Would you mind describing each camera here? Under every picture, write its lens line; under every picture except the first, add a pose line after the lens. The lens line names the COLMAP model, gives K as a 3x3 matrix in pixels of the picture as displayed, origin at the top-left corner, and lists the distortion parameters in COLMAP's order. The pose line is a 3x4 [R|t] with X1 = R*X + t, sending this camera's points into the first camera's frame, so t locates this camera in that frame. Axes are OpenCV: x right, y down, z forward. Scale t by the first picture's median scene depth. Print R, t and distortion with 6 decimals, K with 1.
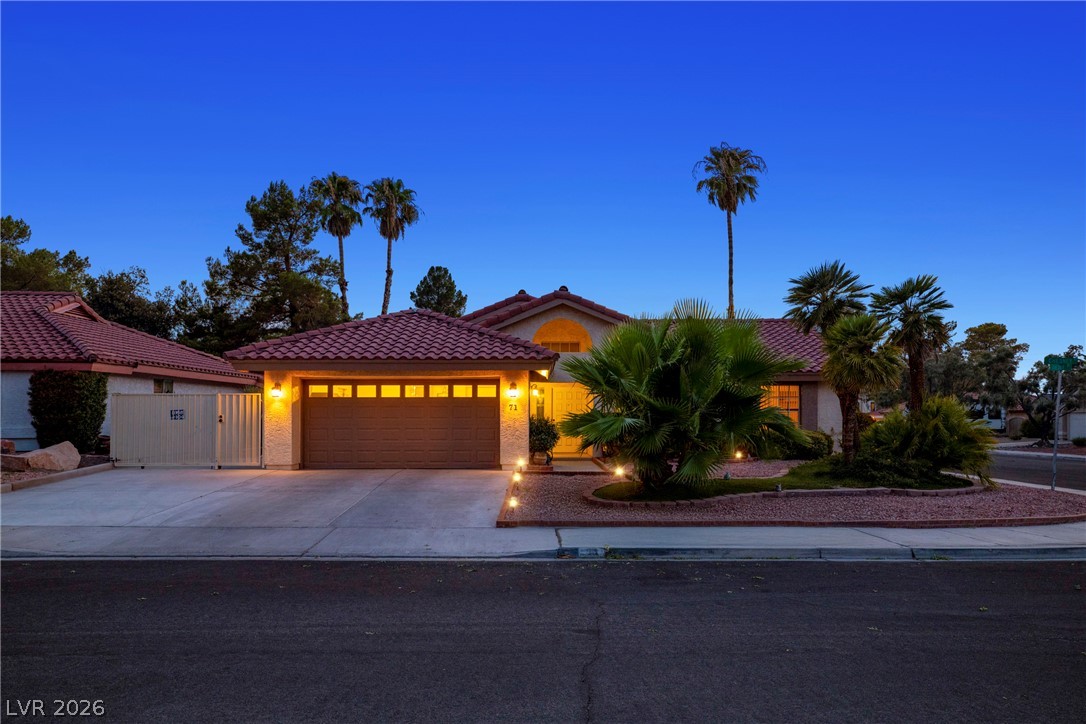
lens RADIAL K [[802.4, 0, 542.9], [0, 802.4, 359.7], [0, 0, 1]] dist [0.009996, 0.003885]
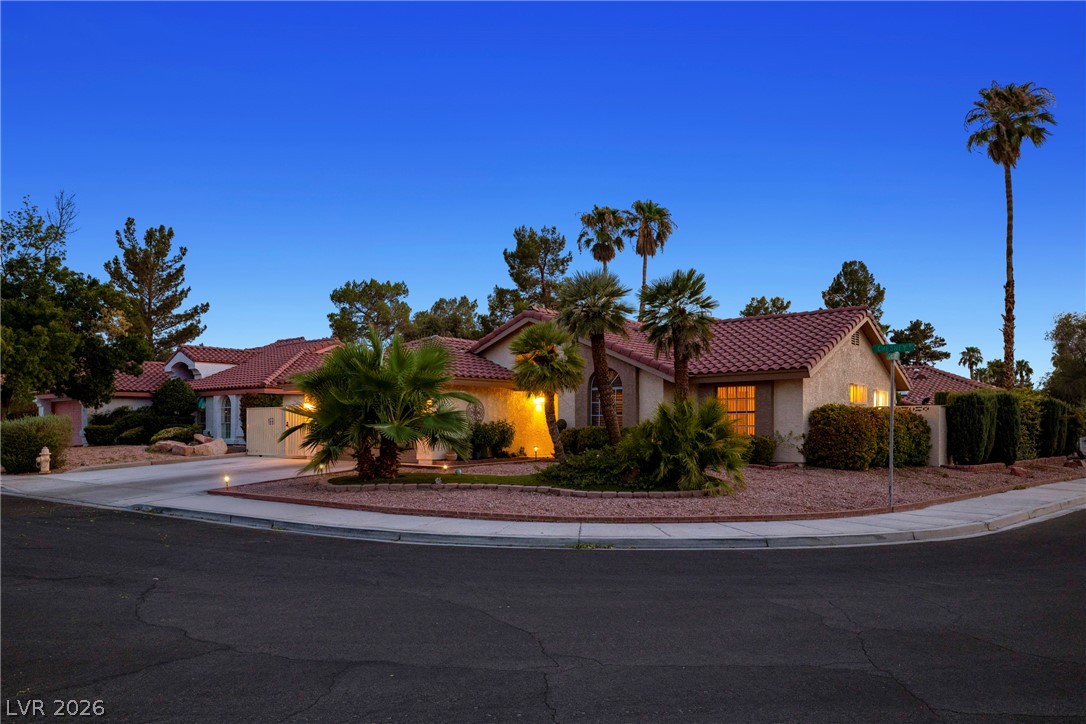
lens RADIAL K [[830.4, 0, 543.9], [0, 830.4, 371.2], [0, 0, 1]] dist [-0.003304, 0.000597]
pose [[0.759412, -0.045235, -0.649036, 0.418296], [0.050632, 0.998664, -0.010360, 0.007079], [0.648637, -0.024994, 0.760687, 0.064015]]
